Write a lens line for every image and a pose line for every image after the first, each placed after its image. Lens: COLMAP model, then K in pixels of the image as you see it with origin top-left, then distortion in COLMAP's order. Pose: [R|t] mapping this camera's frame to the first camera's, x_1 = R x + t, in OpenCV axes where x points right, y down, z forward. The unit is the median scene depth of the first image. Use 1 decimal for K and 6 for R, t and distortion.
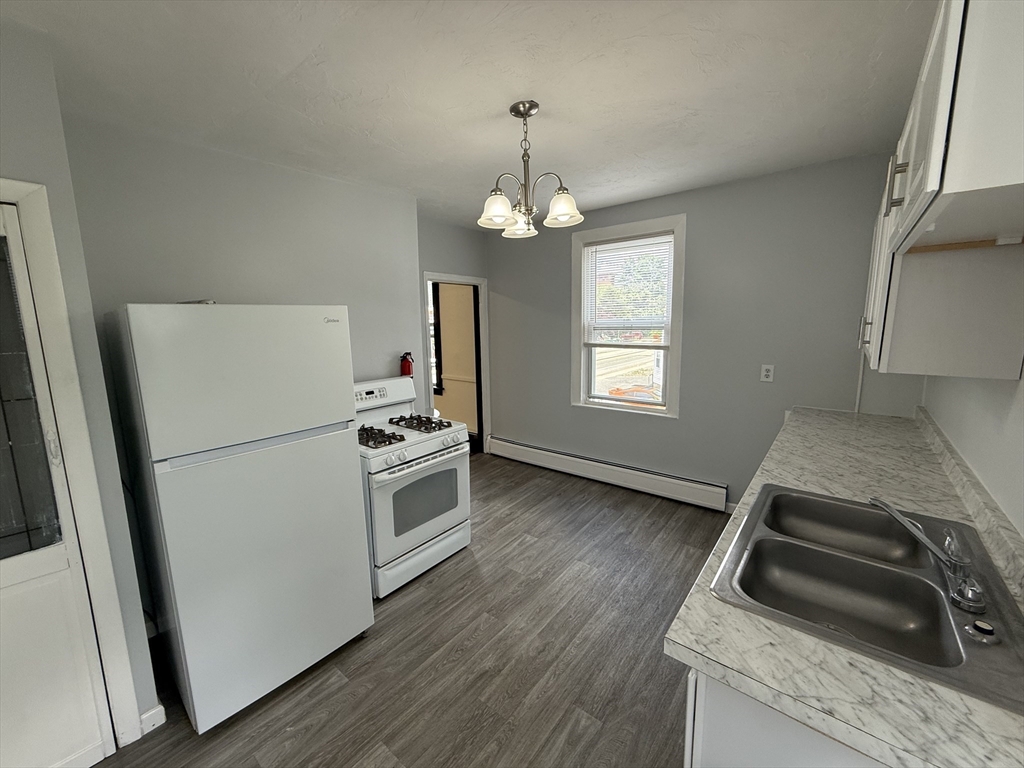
lens RADIAL K [[408.8, 0, 510.3], [0, 408.8, 382.8], [0, 0, 1]] dist [0.000435, 0.000511]
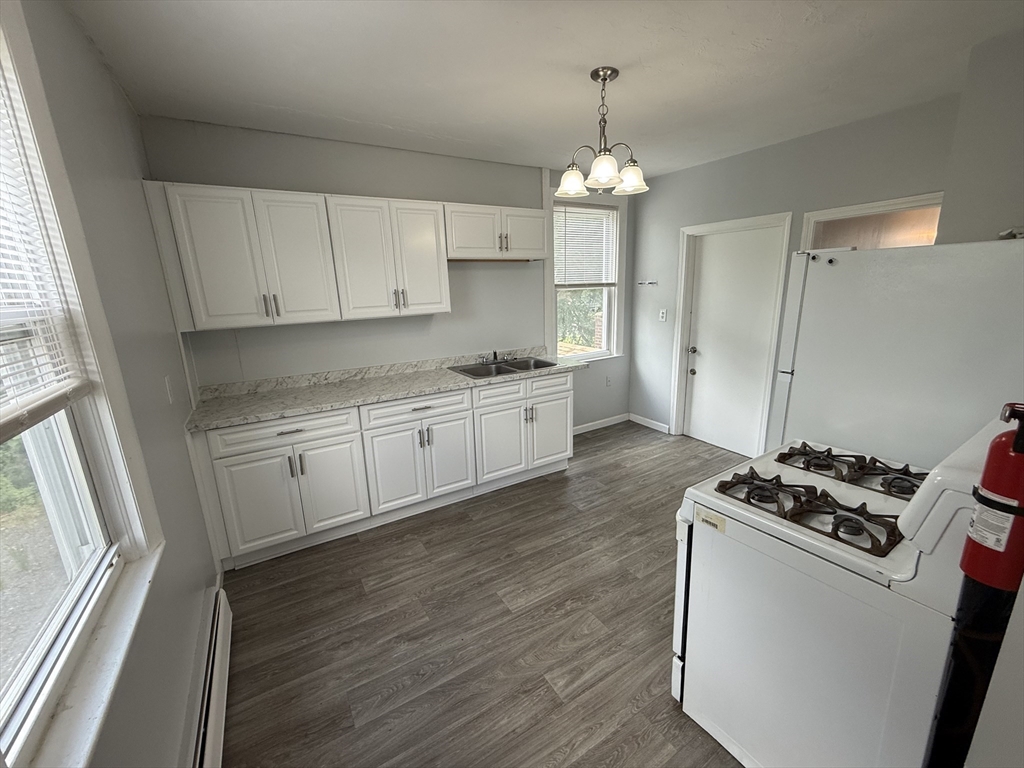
lens RADIAL K [[408.8, 0, 510.3], [0, 408.8, 382.8], [0, 0, 1]] dist [0.000435, 0.000511]
pose [[-0.941221, -0.026826, 0.336726, -0.081204], [0.103521, 0.925969, 0.363132, -0.246140], [-0.321539, 0.376646, -0.868764, 1.650282]]
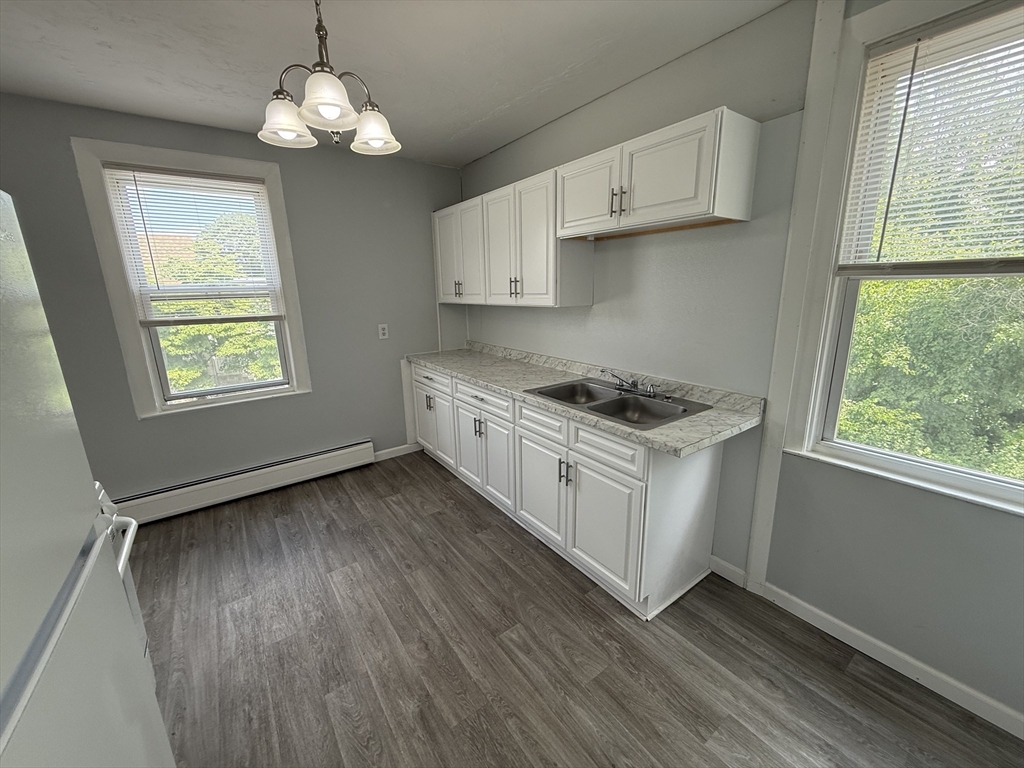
lens RADIAL K [[408.8, 0, 510.3], [0, 408.8, 382.8], [0, 0, 1]] dist [0.000435, 0.000511]
pose [[0.261933, -0.207024, 0.942620, -0.488175], [0.164821, 0.971968, 0.167669, -0.020470], [-0.950908, 0.111445, 0.288712, 0.406795]]
